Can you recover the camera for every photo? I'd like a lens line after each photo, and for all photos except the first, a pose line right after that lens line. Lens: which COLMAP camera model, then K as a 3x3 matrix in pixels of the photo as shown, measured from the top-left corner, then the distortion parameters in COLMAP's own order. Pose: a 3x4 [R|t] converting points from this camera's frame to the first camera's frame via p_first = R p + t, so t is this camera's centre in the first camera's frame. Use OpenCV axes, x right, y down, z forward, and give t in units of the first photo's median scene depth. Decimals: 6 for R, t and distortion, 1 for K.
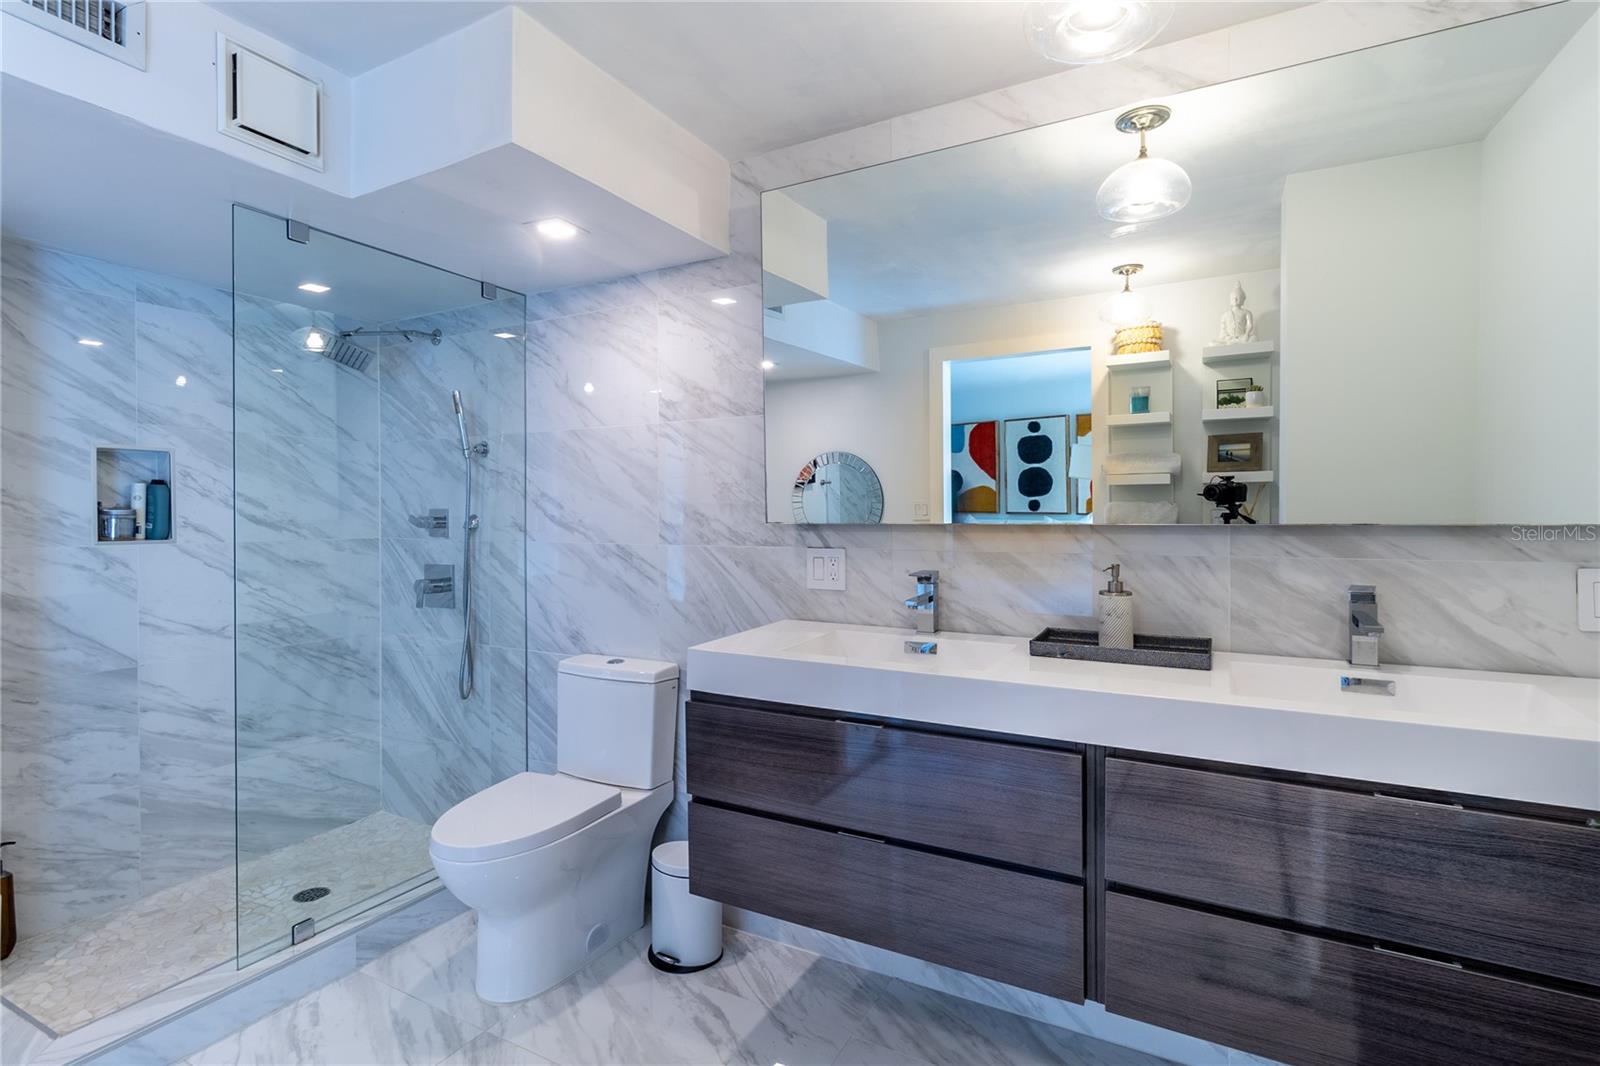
lens RADIAL K [[730.5, 0, 805.2], [0, 730.5, 523.5], [0, 0, 1]] dist [-0.000051, 0.000411]
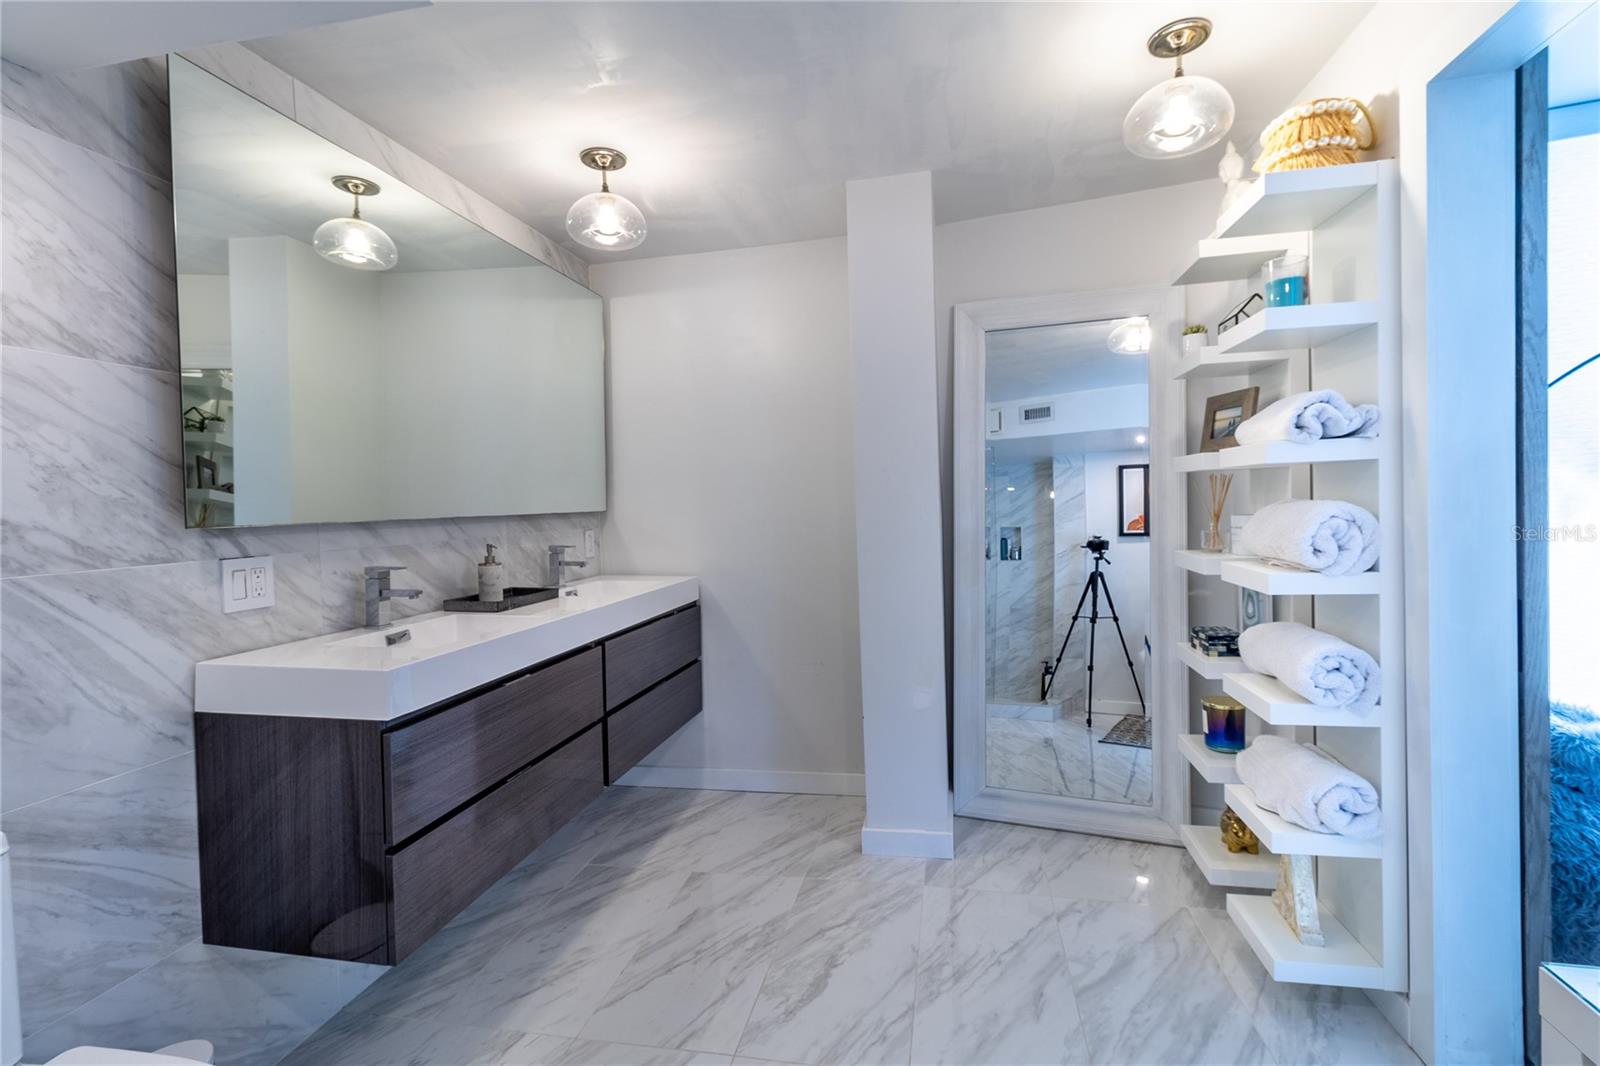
lens RADIAL K [[730.5, 0, 801.5], [0, 730.5, 526.9], [0, 0, 1]] dist [-0.000051, 0.000411]
pose [[-0.270040, -0.020000, 0.962641, -0.833757], [0.046624, 0.998340, 0.033820, 0.001727], [-0.961720, 0.054015, -0.268659, 0.590152]]
